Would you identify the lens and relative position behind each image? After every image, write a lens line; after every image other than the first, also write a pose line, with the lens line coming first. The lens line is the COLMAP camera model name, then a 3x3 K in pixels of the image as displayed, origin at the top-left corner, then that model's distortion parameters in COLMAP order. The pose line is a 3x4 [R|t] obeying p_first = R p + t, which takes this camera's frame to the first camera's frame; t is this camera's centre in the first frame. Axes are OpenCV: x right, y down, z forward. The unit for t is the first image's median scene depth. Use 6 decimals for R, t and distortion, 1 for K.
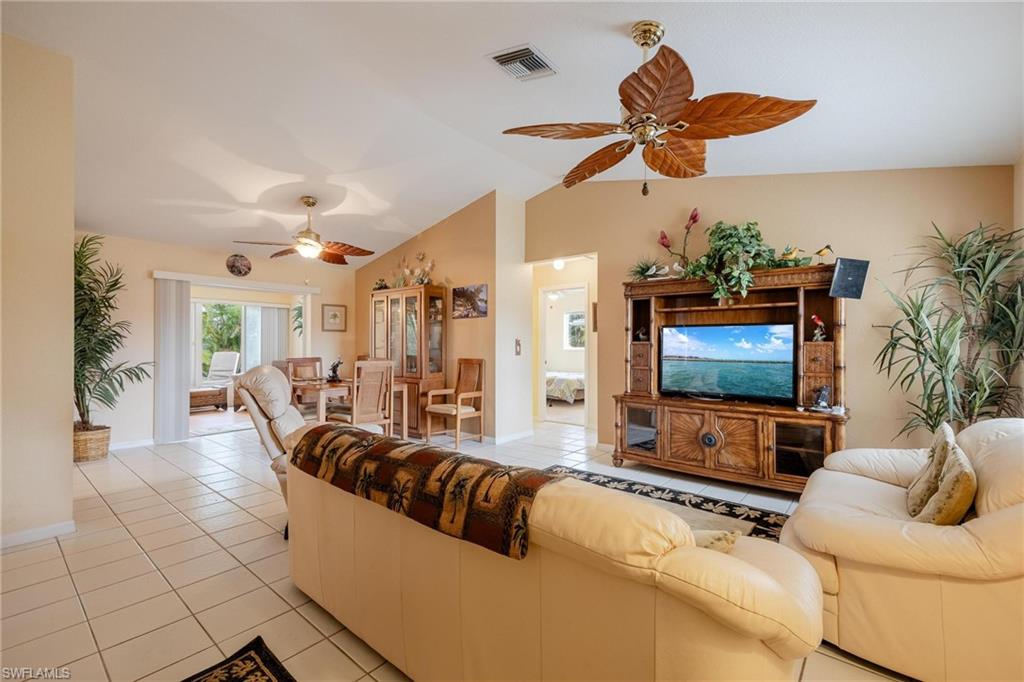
lens RADIAL K [[437.7, 0, 516.0], [0, 437.7, 345.2], [0, 0, 1]] dist [0.002669, 0.000190]
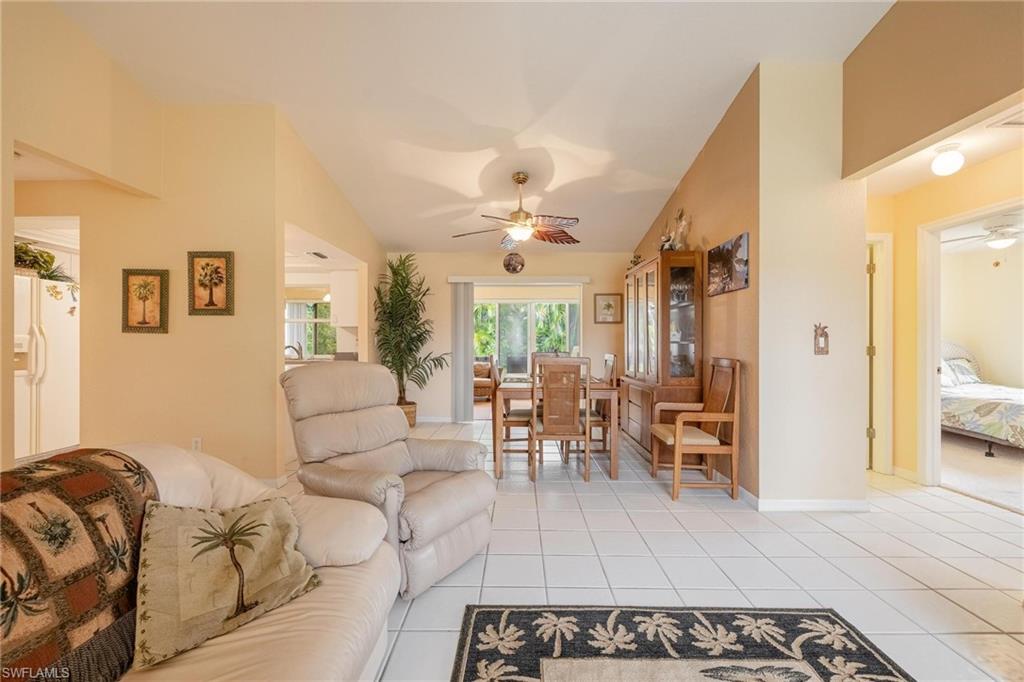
lens RADIAL K [[421.6, 0, 516.2], [0, 421.6, 342.4], [0, 0, 1]] dist [0.001299, -0.000184]
pose [[0.632622, 0.001067, -0.774460, 0.194329], [0.000686, 0.999998, 0.001938, 0.008148], [0.774460, -0.001757, 0.632620, 0.443463]]
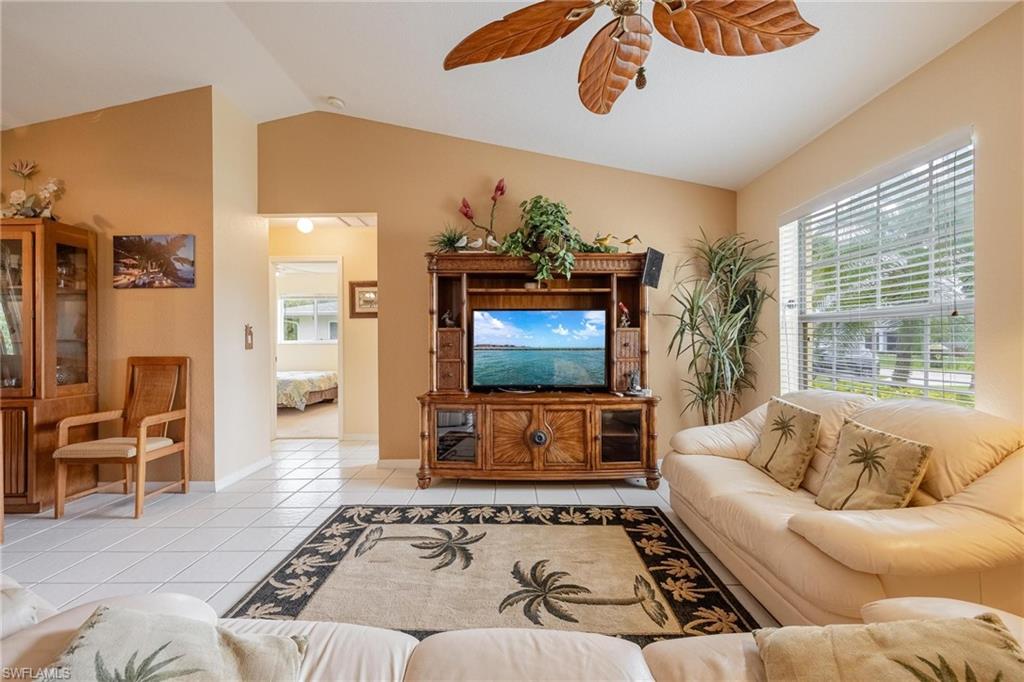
lens RADIAL K [[422.5, 0, 512.0], [0, 422.5, 341.0], [0, 0, 1]] dist [0.000270, -0.000042]
pose [[0.775794, -0.008036, 0.630935, -0.105821], [0.006722, 0.999967, 0.004471, 0.011952], [-0.630950, 0.000772, 0.775823, 0.280518]]
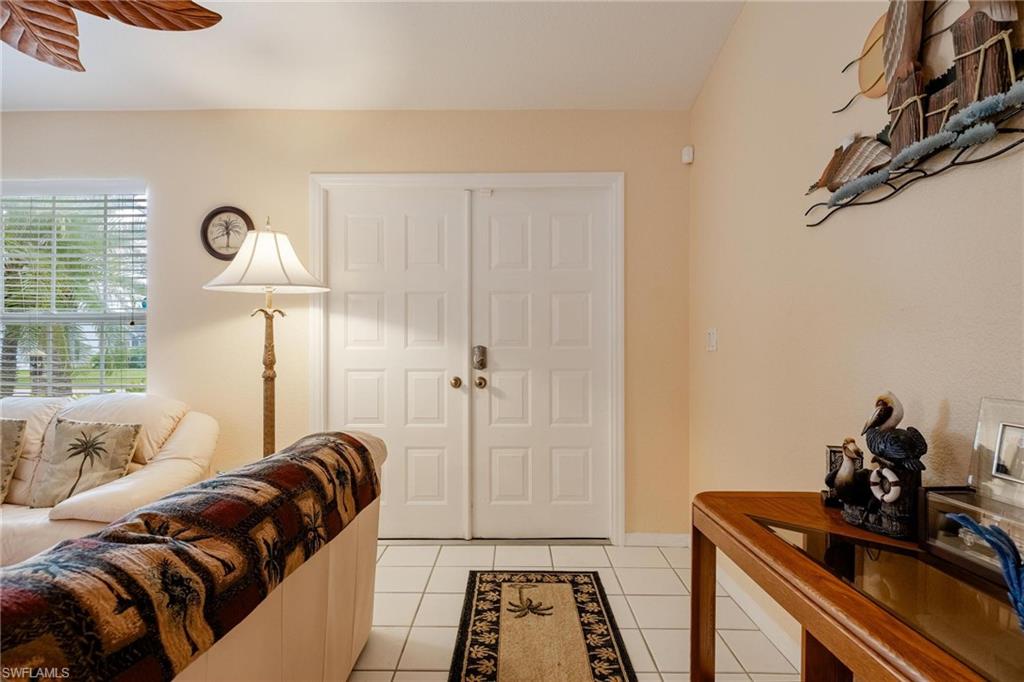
lens RADIAL K [[561.6, 0, 508.9], [0, 561.6, 345.6], [0, 0, 1]] dist [-0.000709, -0.000857]
pose [[-0.633903, 0.001498, 0.773411, -0.322959], [-0.002213, 0.999991, -0.003750, 0.018772], [-0.773409, -0.004089, -0.633894, 0.400433]]
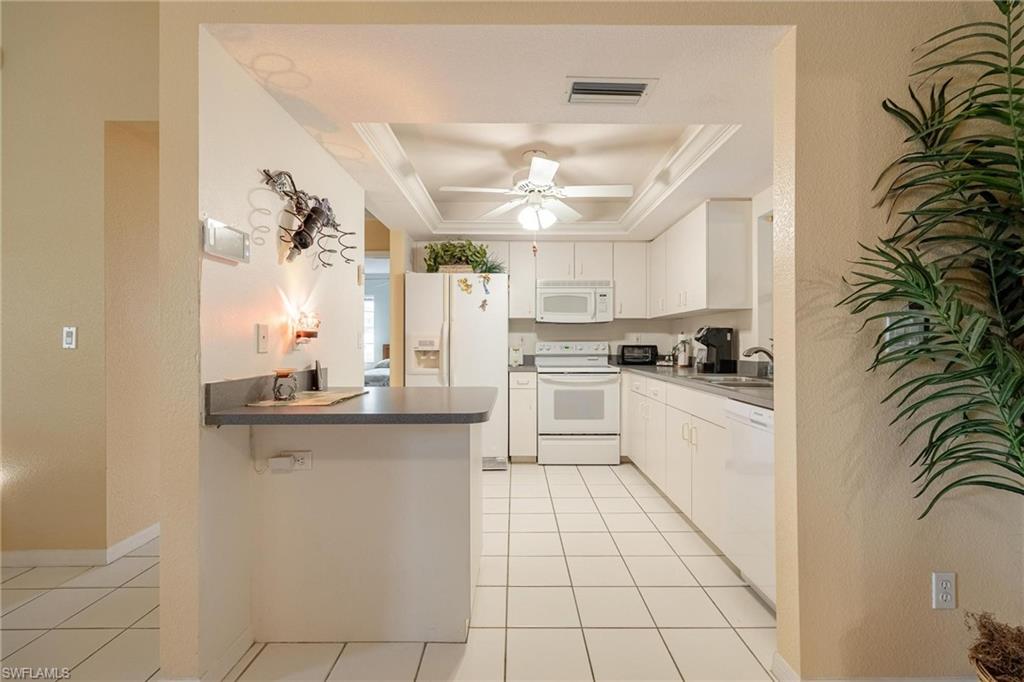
lens RADIAL K [[447.9, 0, 512.0], [0, 447.9, 341.0], [0, 0, 1]] dist [-0.000409, 0.000002]
pose [[-0.771031, 0.001368, -0.636796, -0.568946], [0.002506, 0.999996, -0.000885, 0.010898], [0.636792, -0.002278, -0.771032, 0.937406]]
